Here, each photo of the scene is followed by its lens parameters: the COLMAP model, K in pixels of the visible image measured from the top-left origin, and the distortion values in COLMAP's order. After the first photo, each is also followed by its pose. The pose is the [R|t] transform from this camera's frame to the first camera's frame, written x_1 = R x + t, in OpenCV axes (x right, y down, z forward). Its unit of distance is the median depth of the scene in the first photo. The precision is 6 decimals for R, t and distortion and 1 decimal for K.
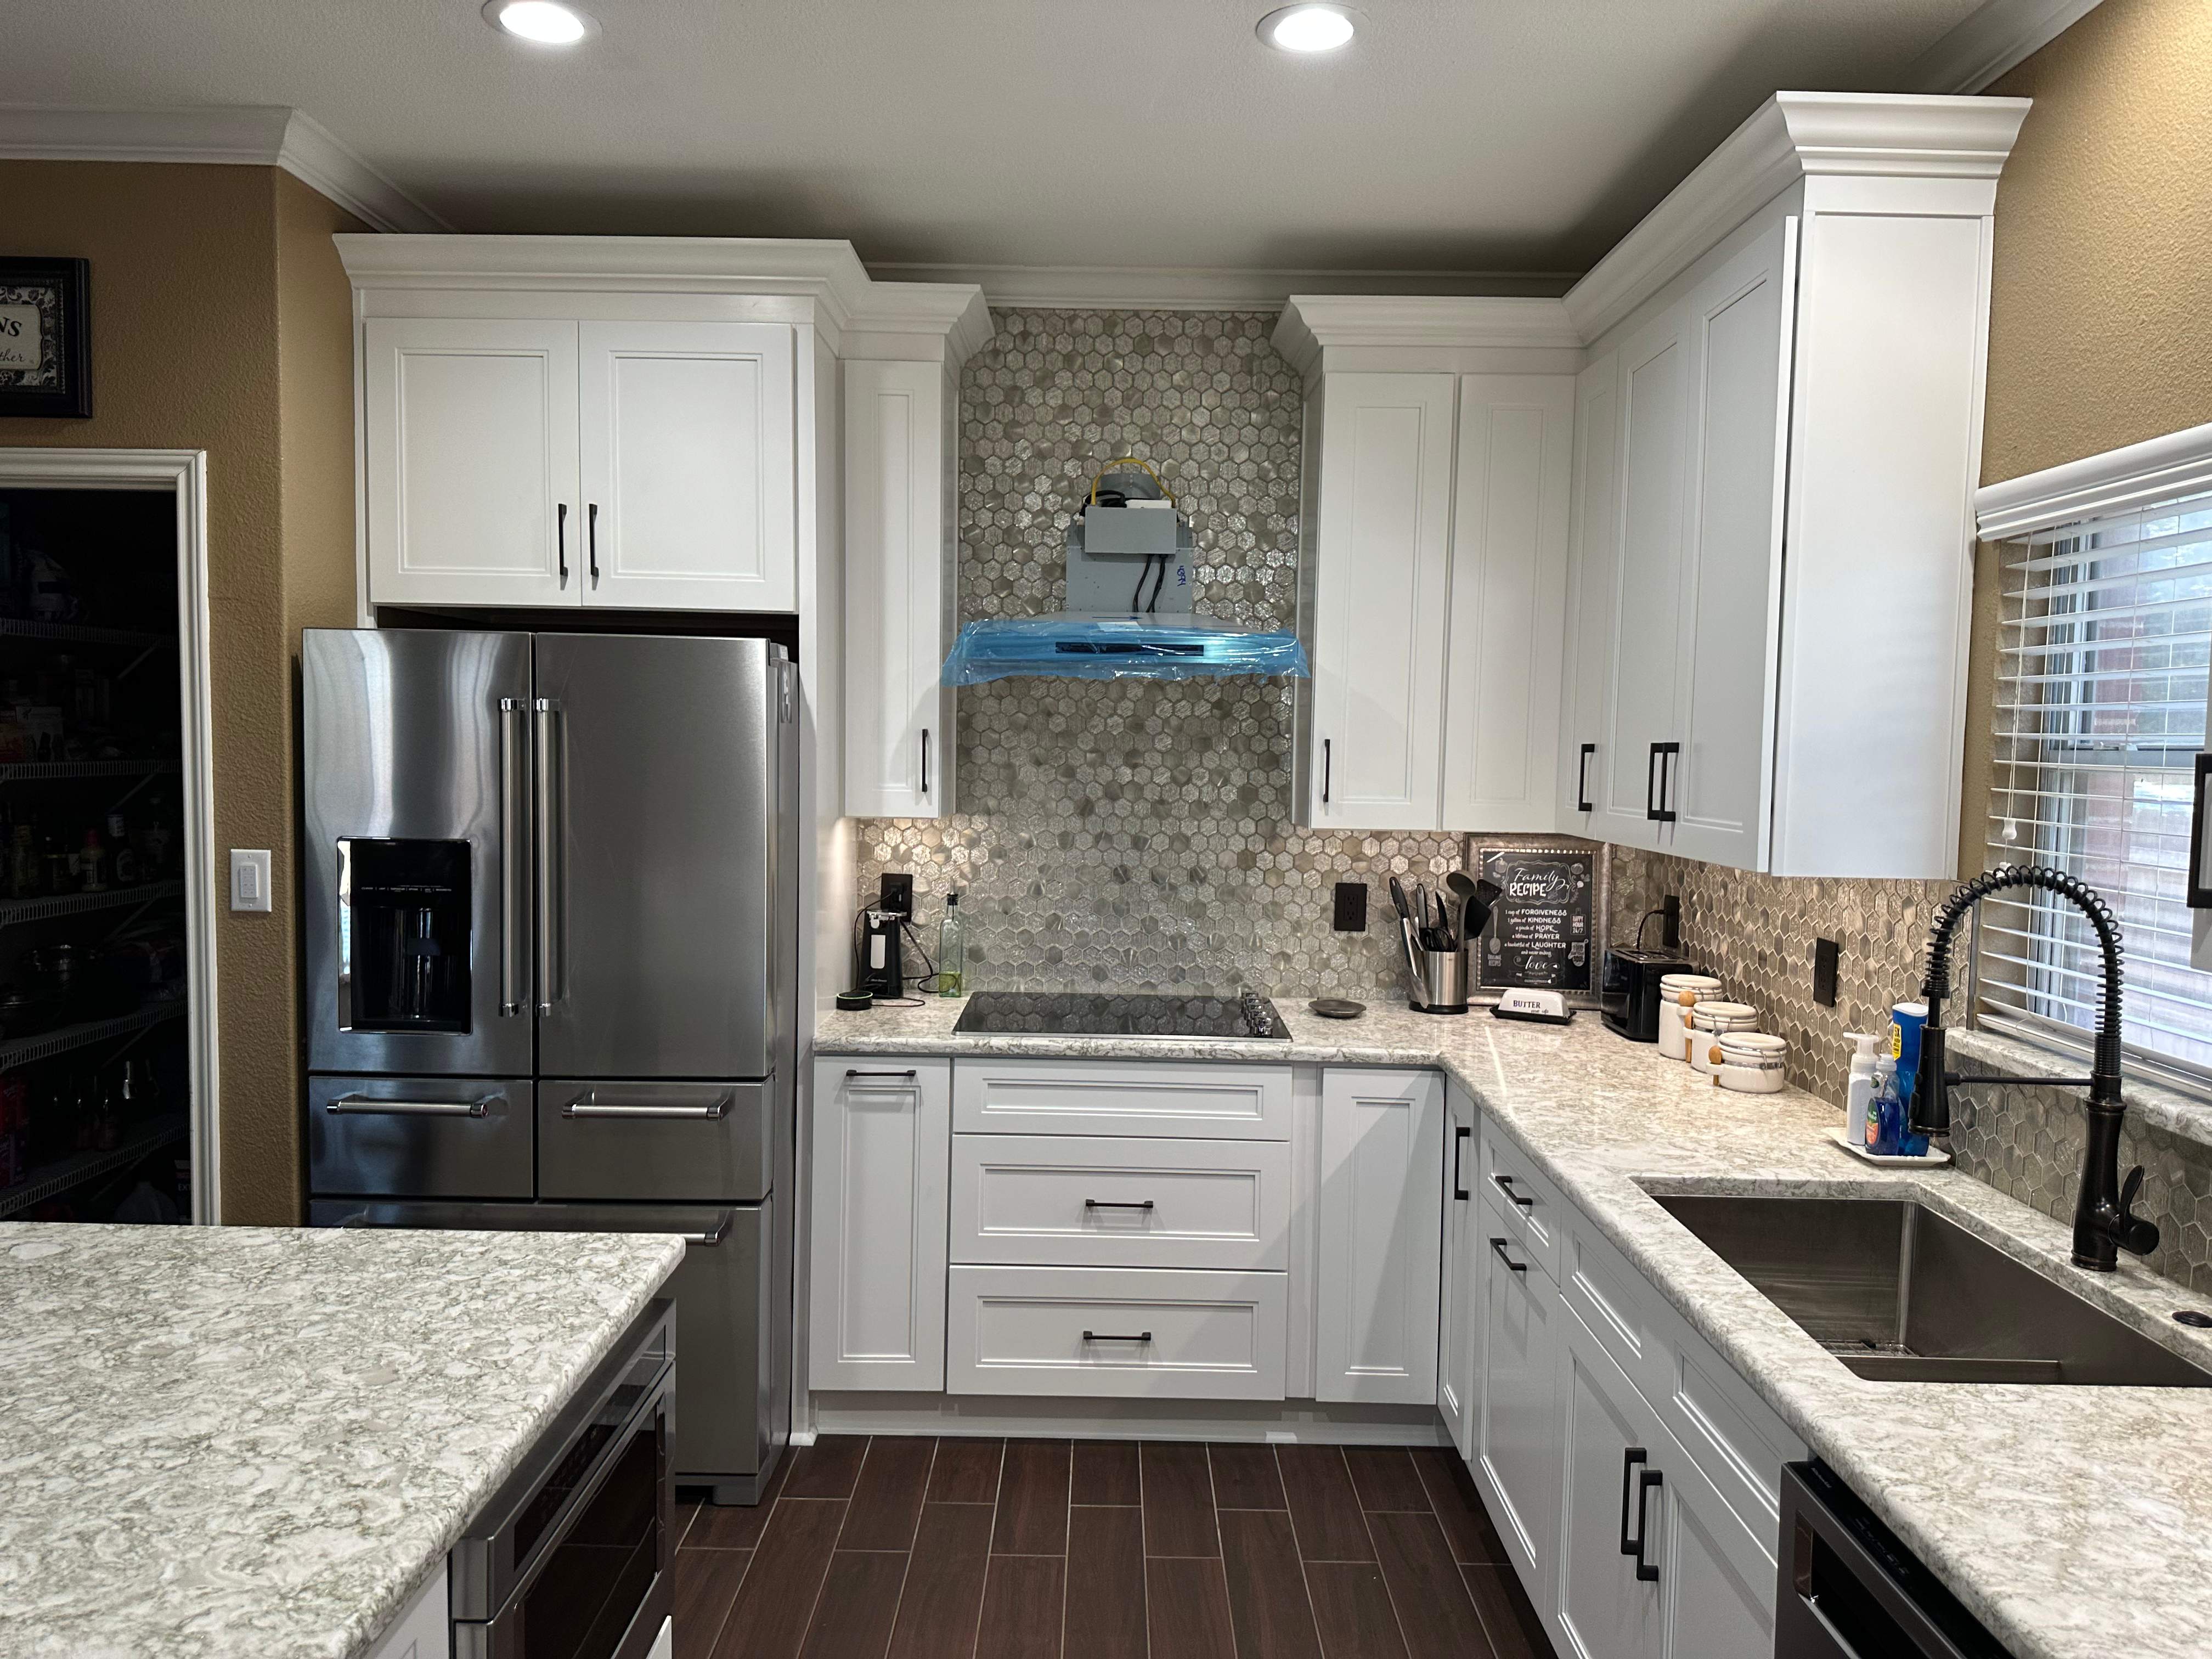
lens RADIAL K [[1548.9, 0, 1103.7], [0, 1548.9, 838.6], [0, 0, 1]] dist [0.082551, -0.098318]
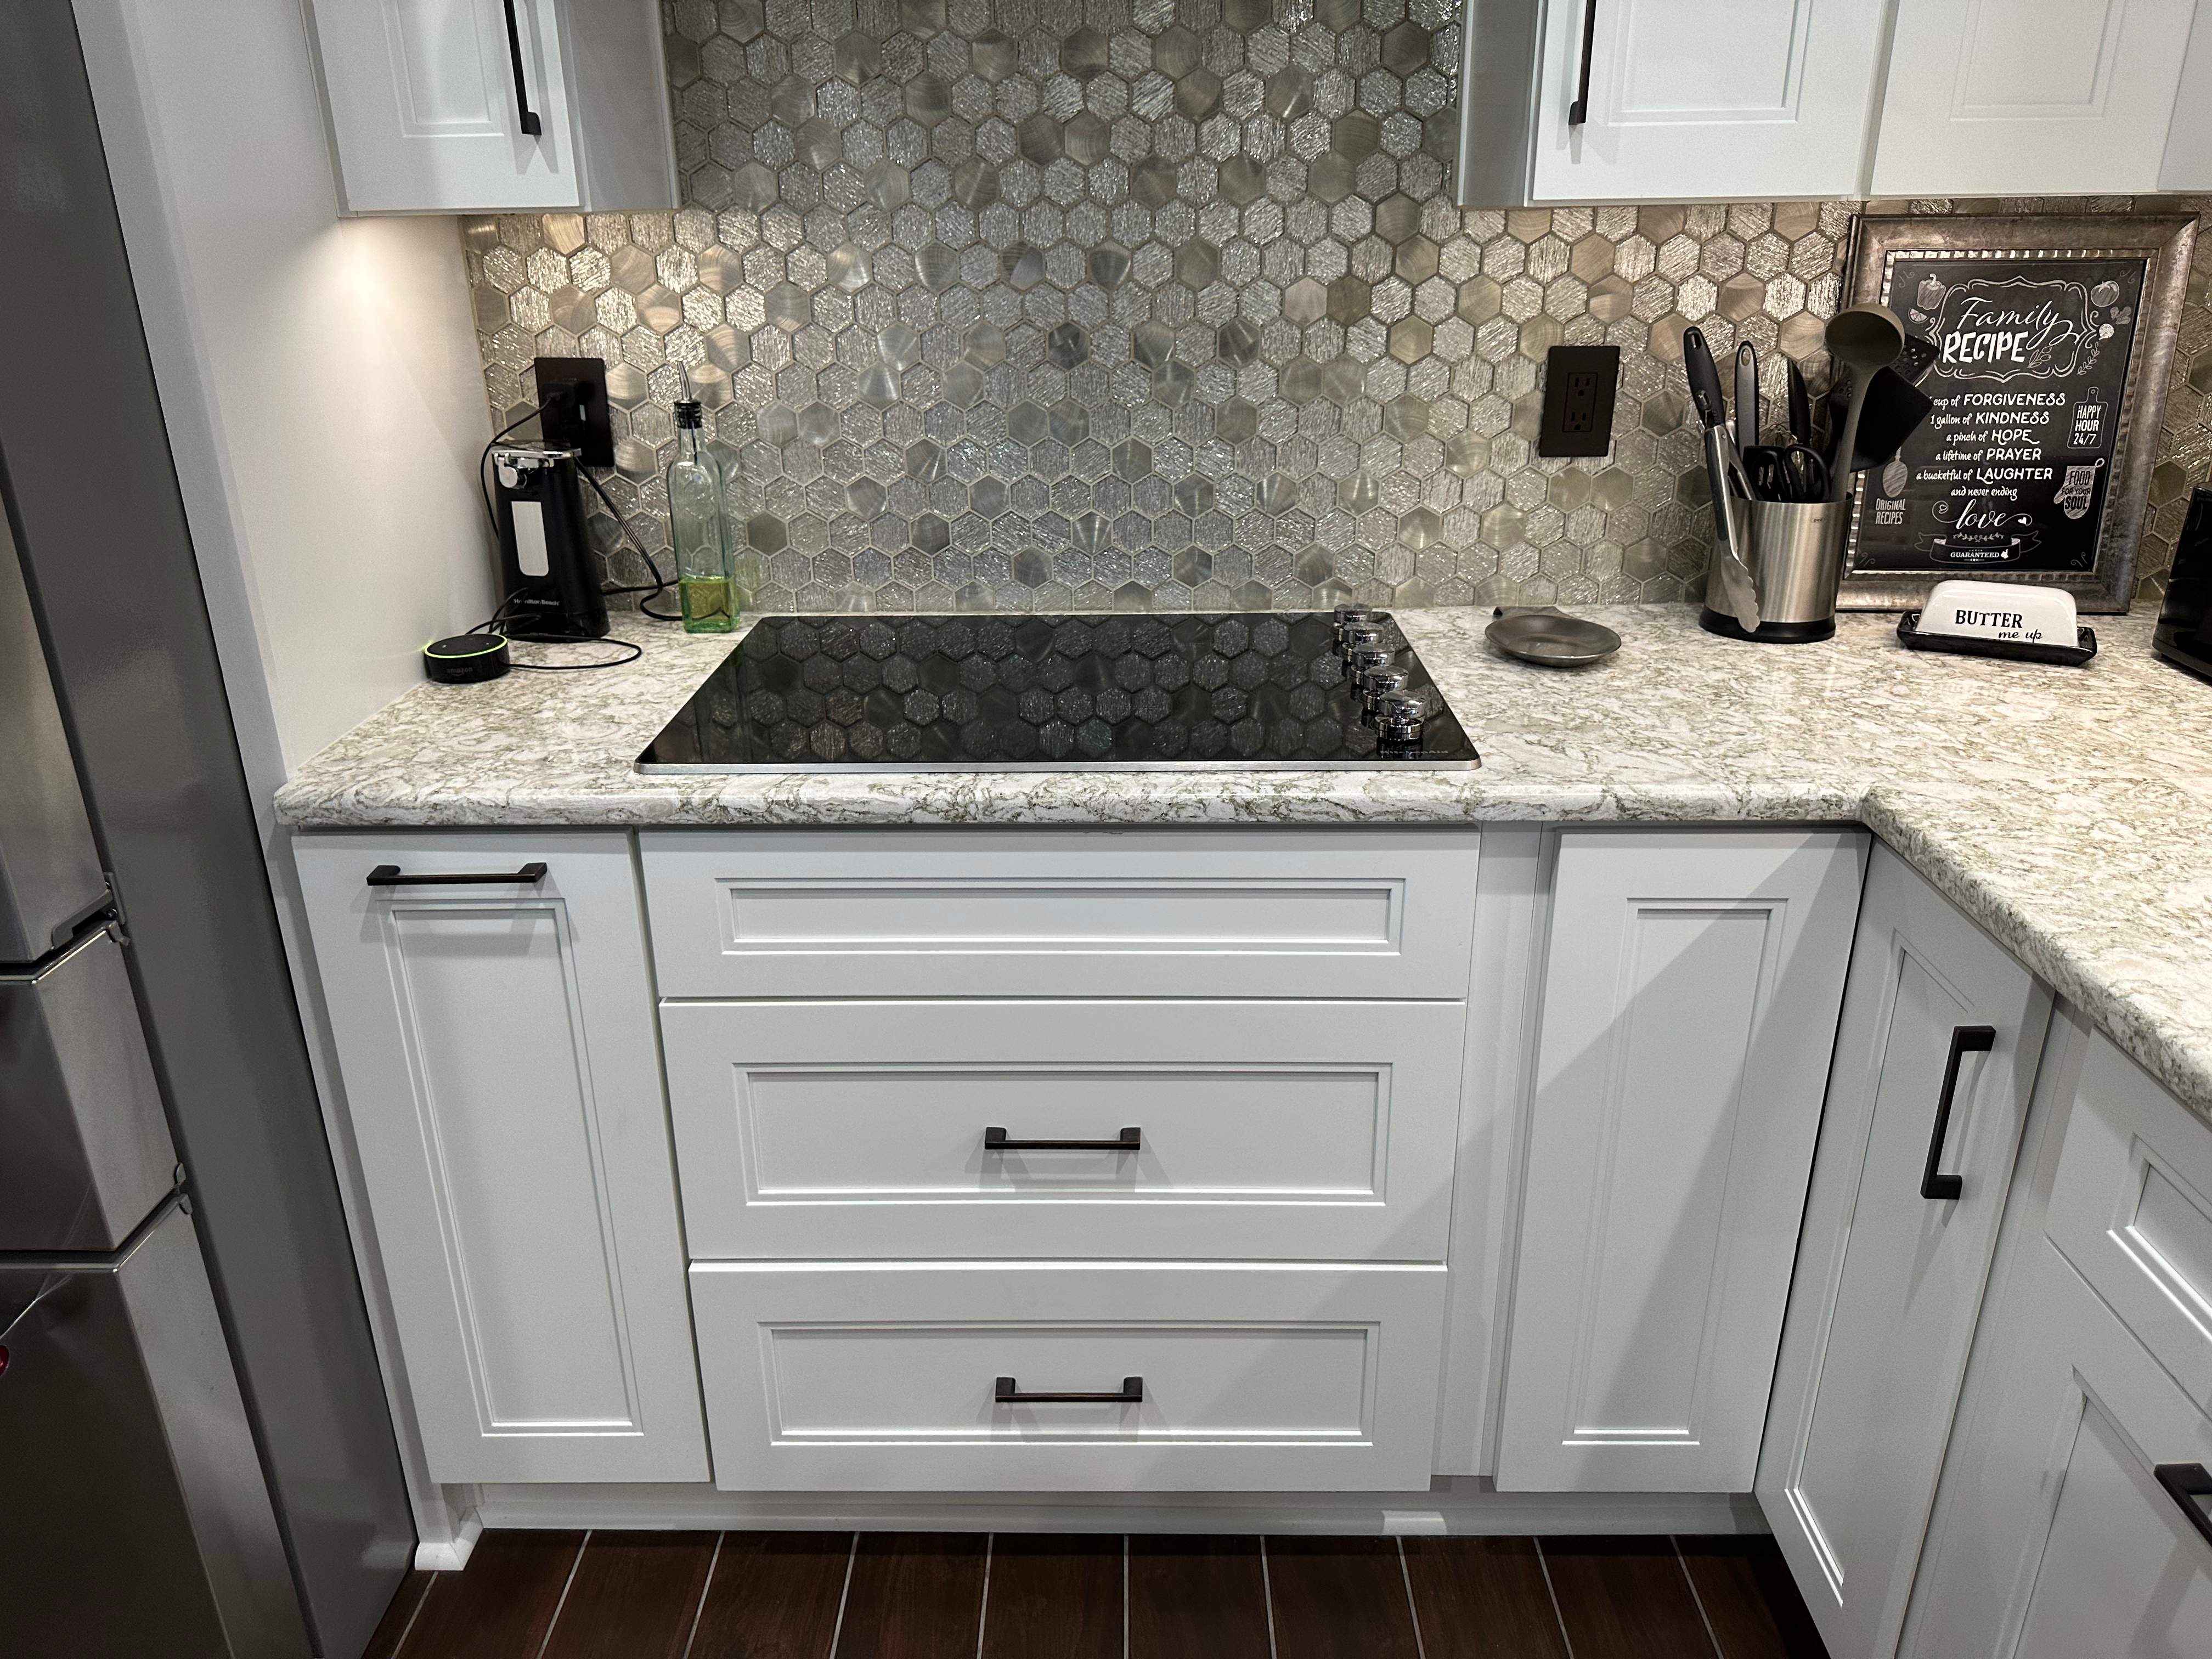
lens RADIAL K [[1566.2, 0, 1106.0], [0, 1566.2, 829.5], [0, 0, 1]] dist [0.088287, -0.142917]
pose [[0.999428, -0.026212, -0.021390, 0.033902], [0.031547, 0.950434, 0.309323, 0.018284], [0.012222, -0.309821, 0.950716, 0.617184]]
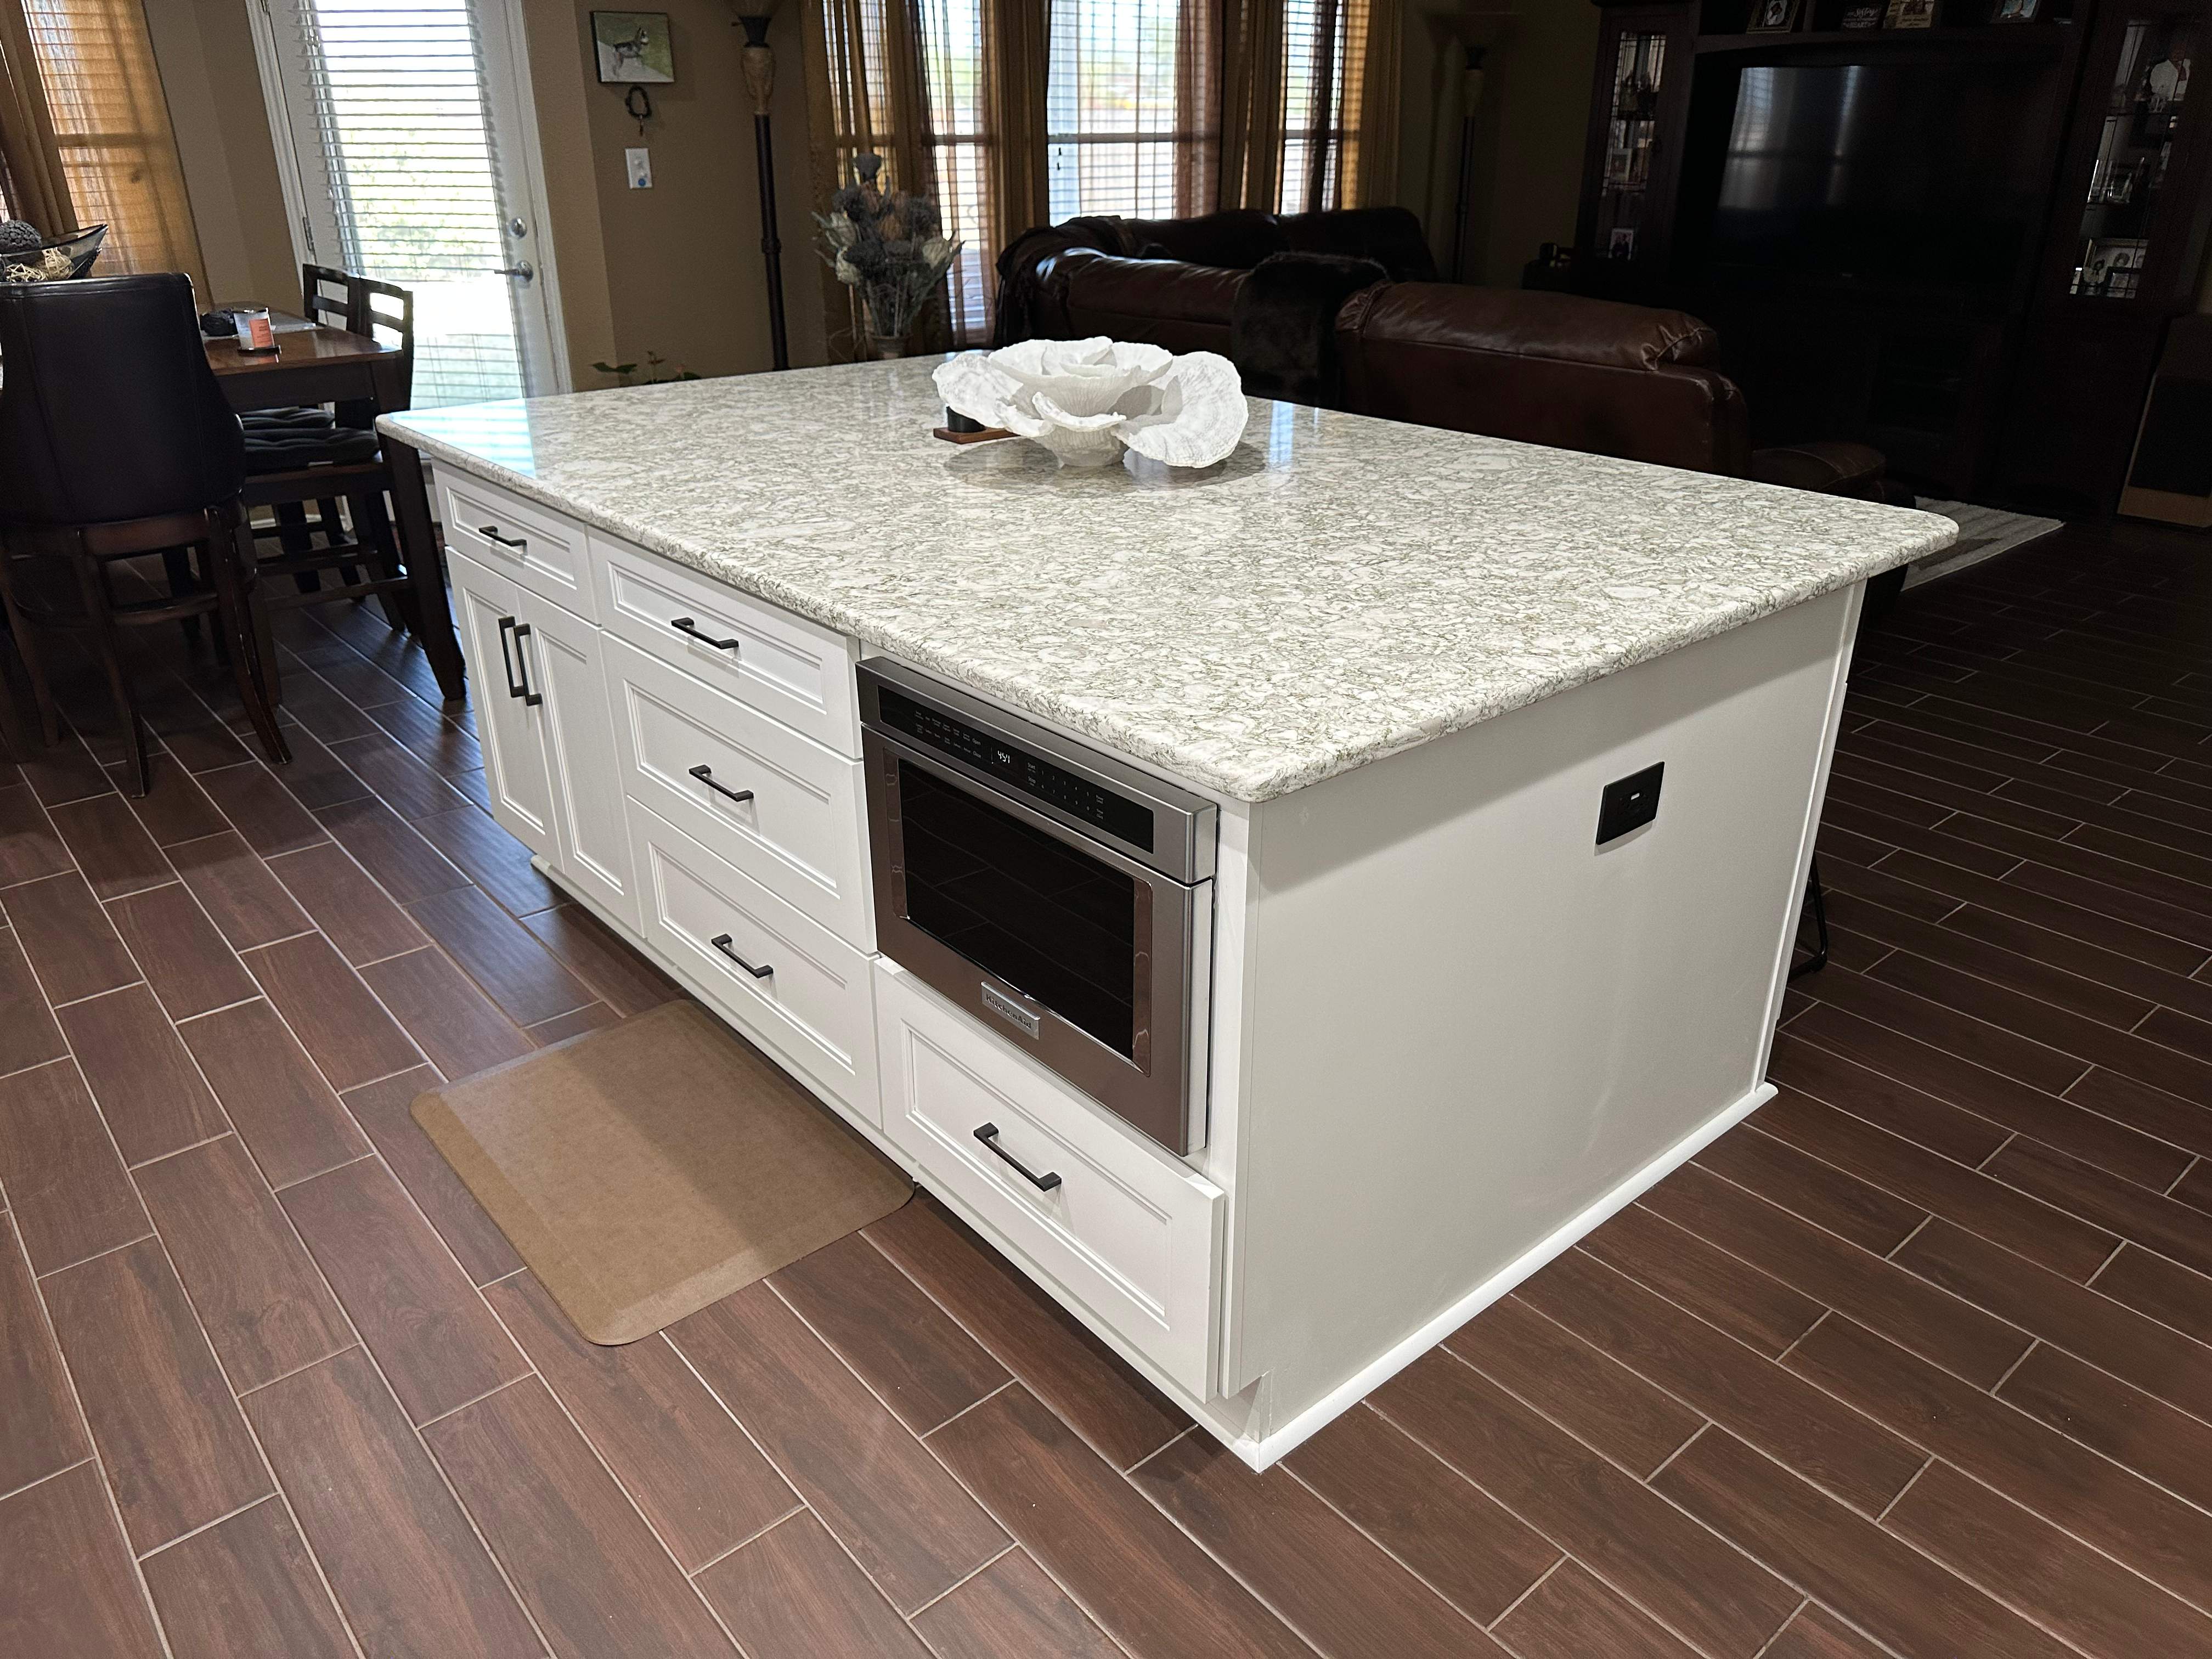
lens RADIAL K [[1553.9, 0, 1111.6], [0, 1553.9, 838.5], [0, 0, 1]] dist [0.151514, -0.308049]
pose [[-0.754056, 0.256821, -0.604518, 0.123633], [-0.062455, 0.888178, 0.455235, -0.019503], [0.653833, 0.381028, -0.653697, 0.869342]]
